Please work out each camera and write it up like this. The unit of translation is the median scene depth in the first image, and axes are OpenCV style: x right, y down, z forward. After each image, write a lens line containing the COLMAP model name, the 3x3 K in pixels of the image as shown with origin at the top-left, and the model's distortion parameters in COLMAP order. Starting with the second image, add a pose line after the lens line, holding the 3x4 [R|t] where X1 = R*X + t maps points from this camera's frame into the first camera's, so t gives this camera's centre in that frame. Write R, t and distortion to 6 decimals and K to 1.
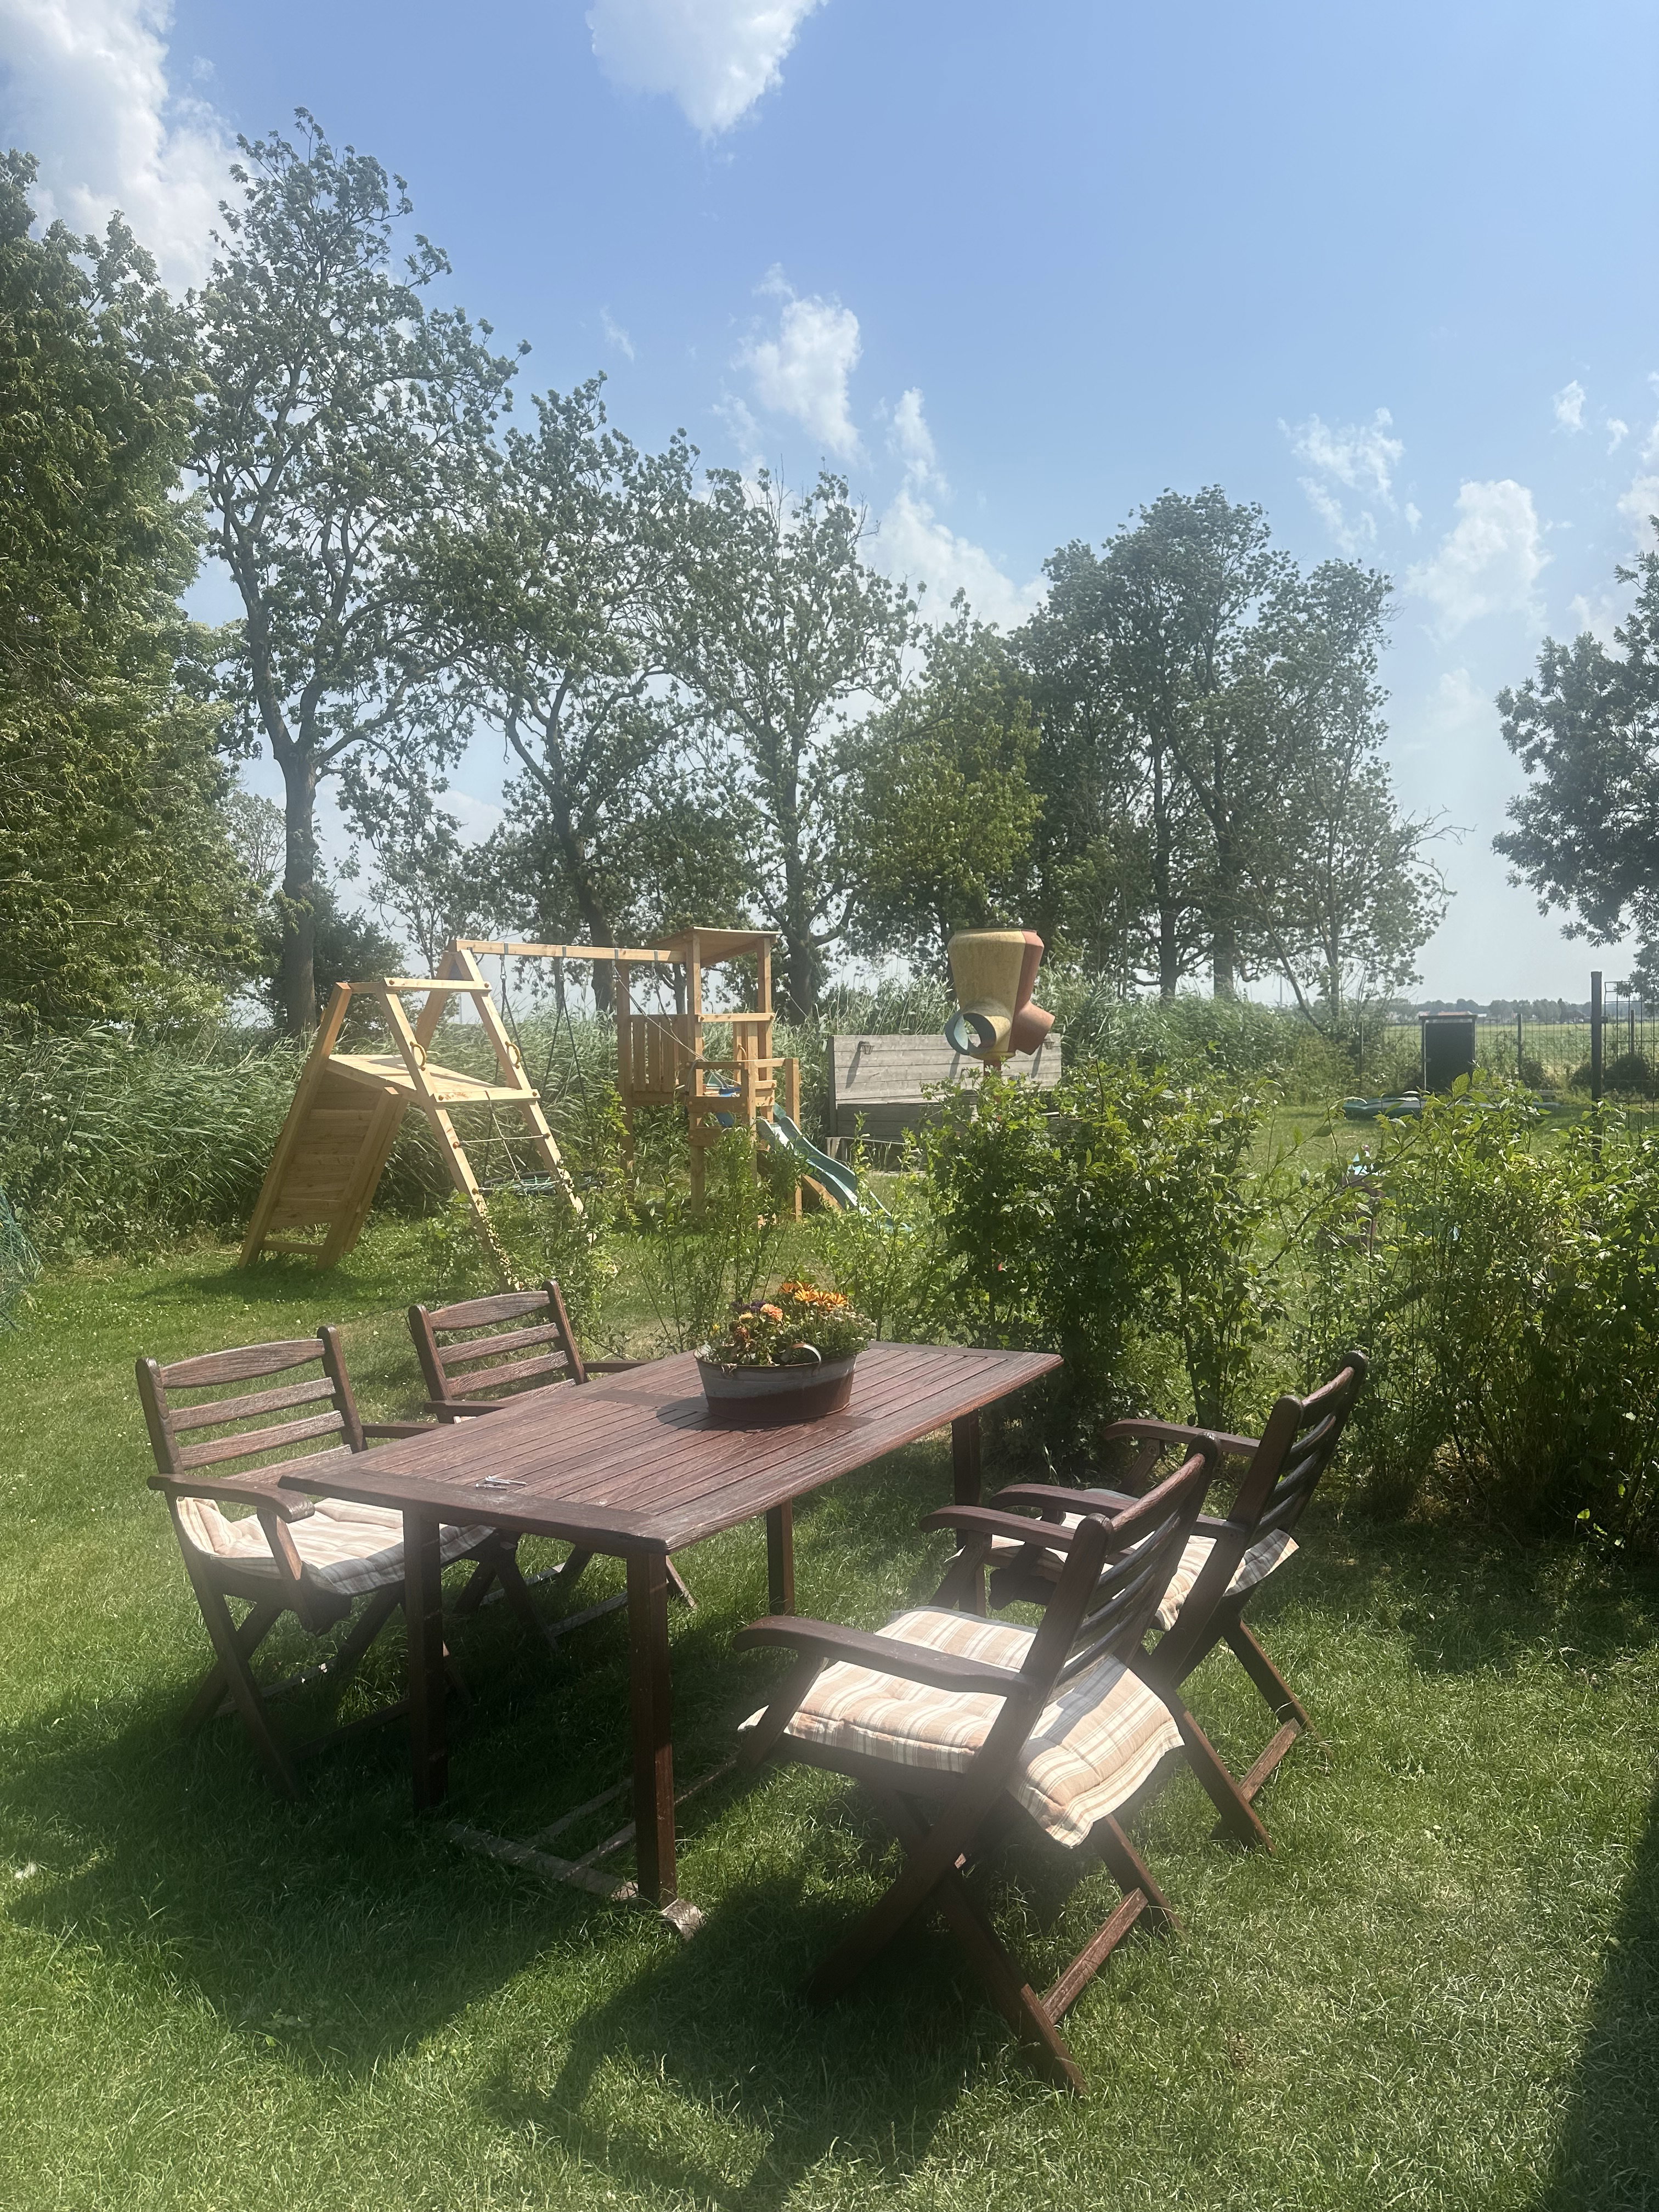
lens RADIAL K [[1528.9, 0, 829.5], [0, 1528.9, 1106.0], [0, 0, 1]] dist [0.001086, 0.000261]
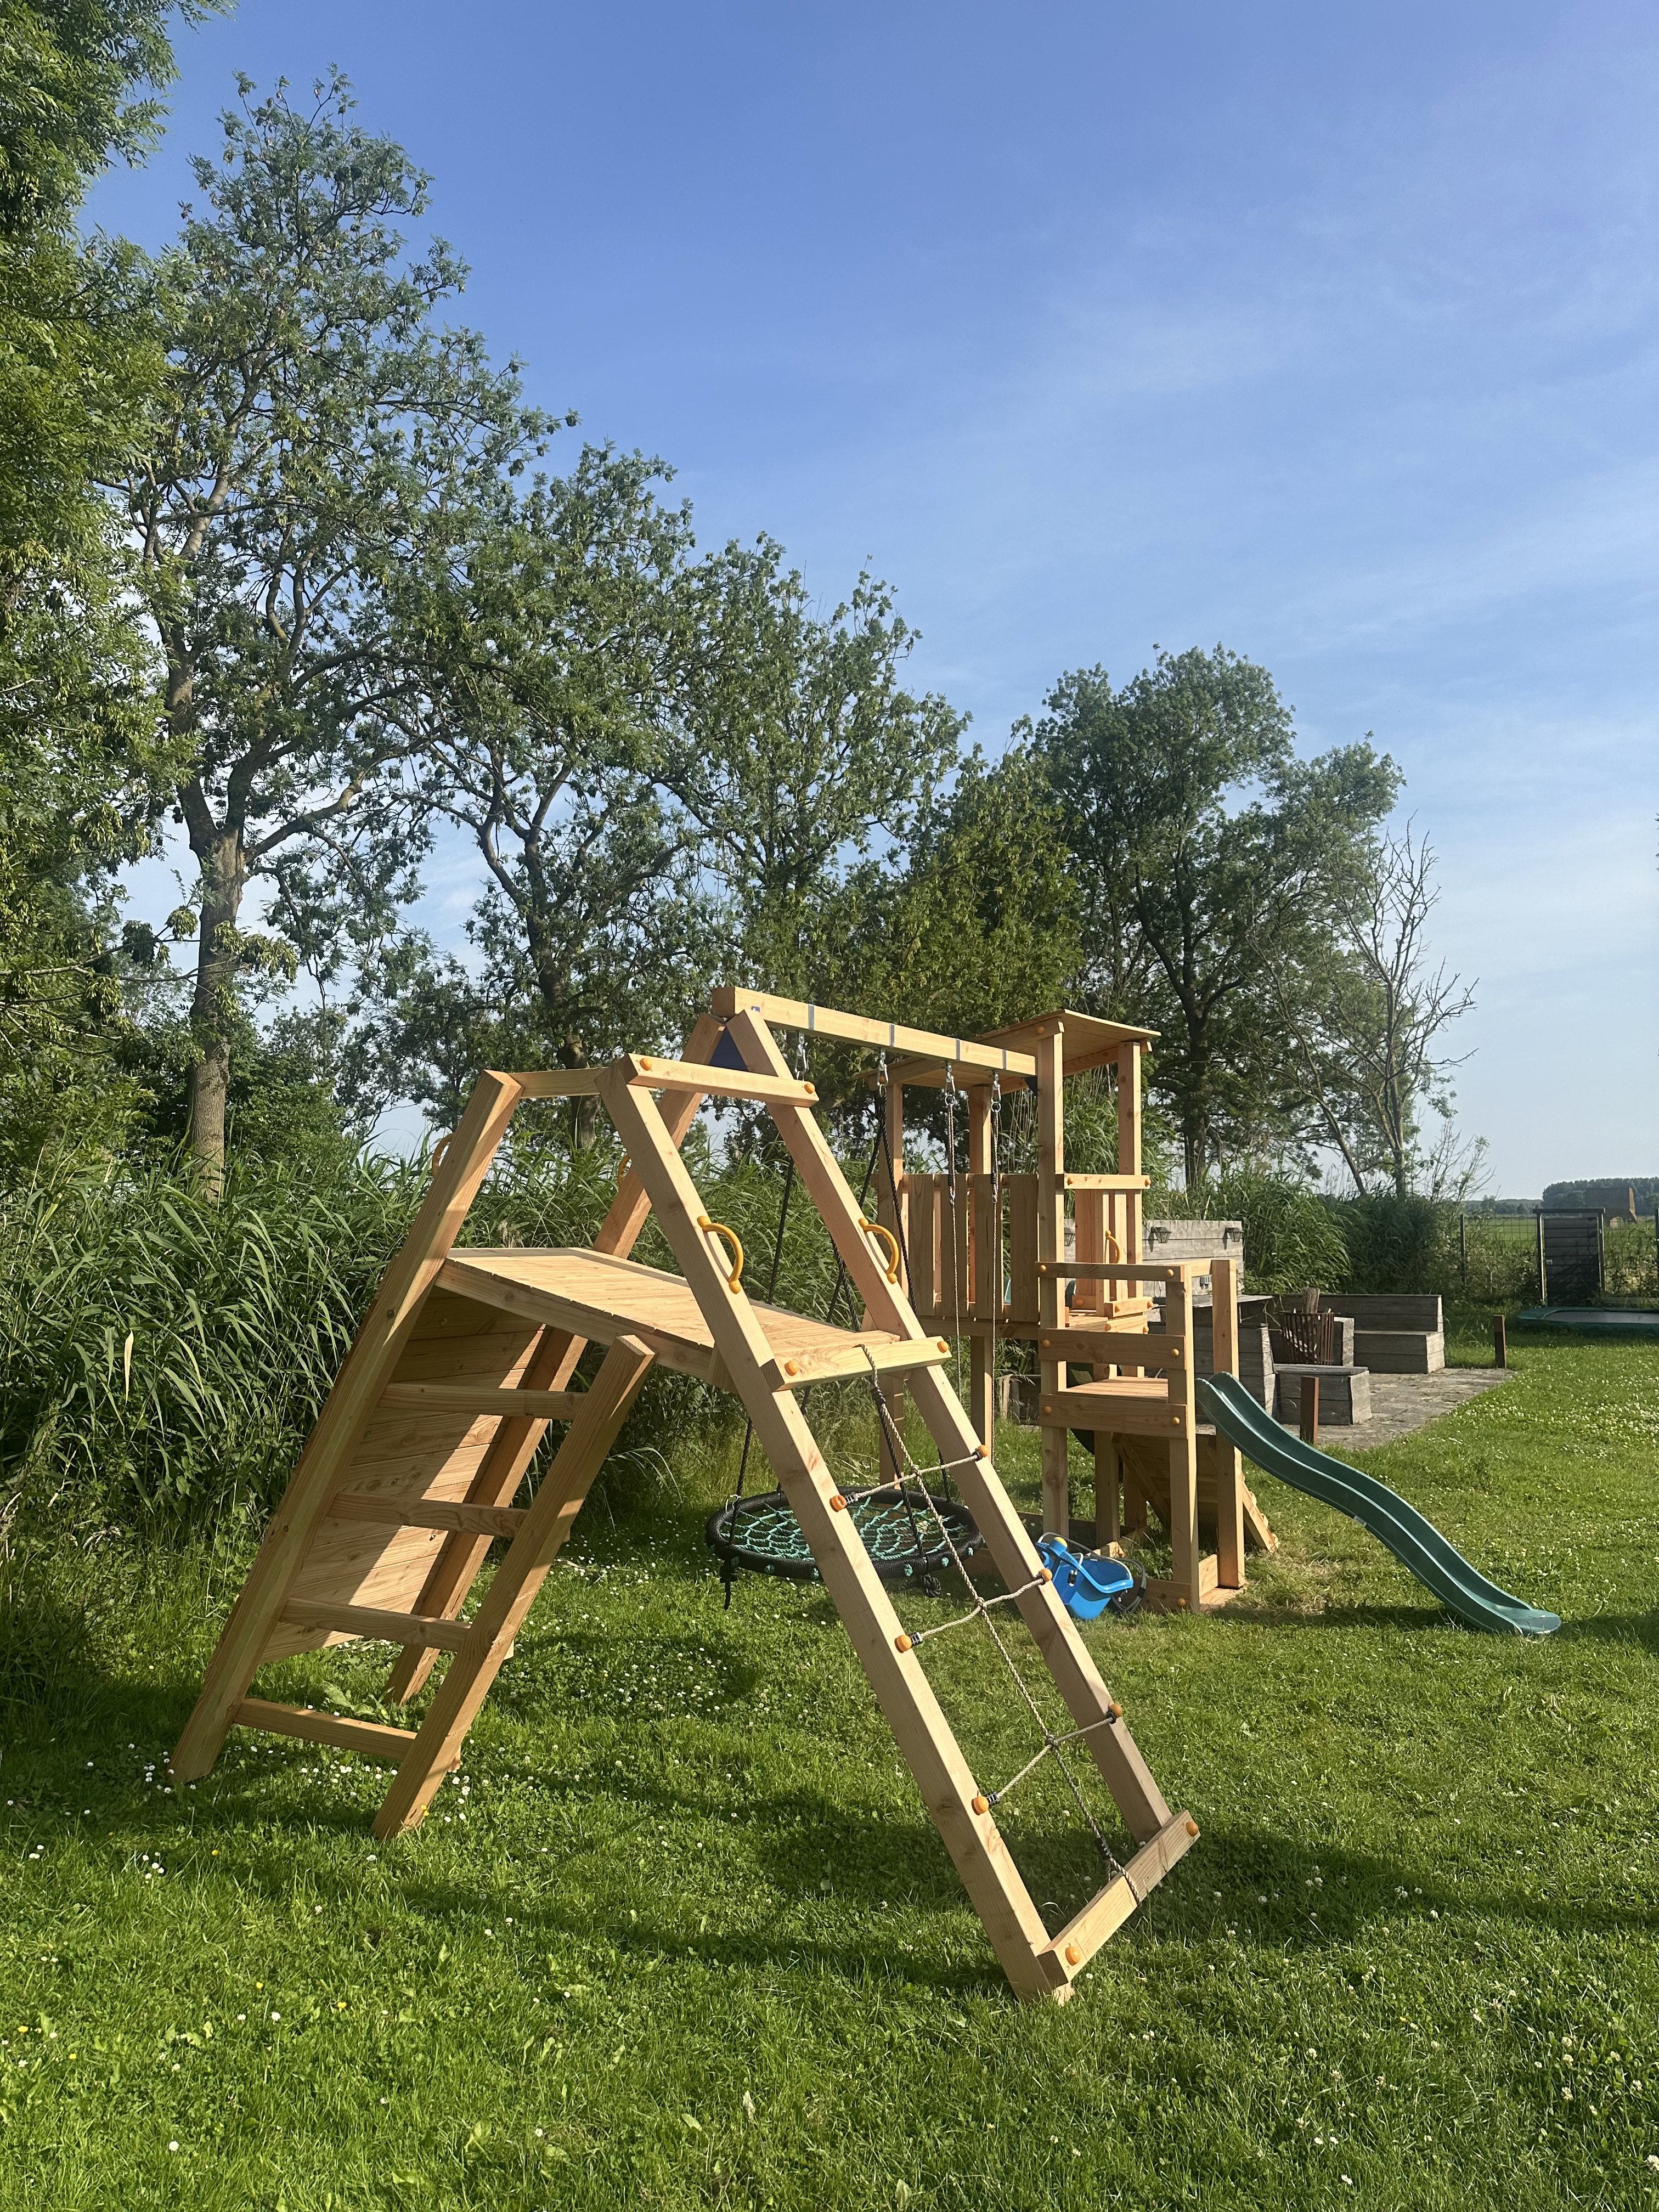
lens RADIAL K [[1589.8, 0, 829.5], [0, 1589.8, 1106.0], [0, 0, 1]] dist [-0.000915, 0.000022]
pose [[0.995348, 0.045586, 0.084881, -0.097702], [-0.034548, 0.991270, -0.127238, -0.007020], [-0.089941, 0.123714, 0.988234, 0.184018]]
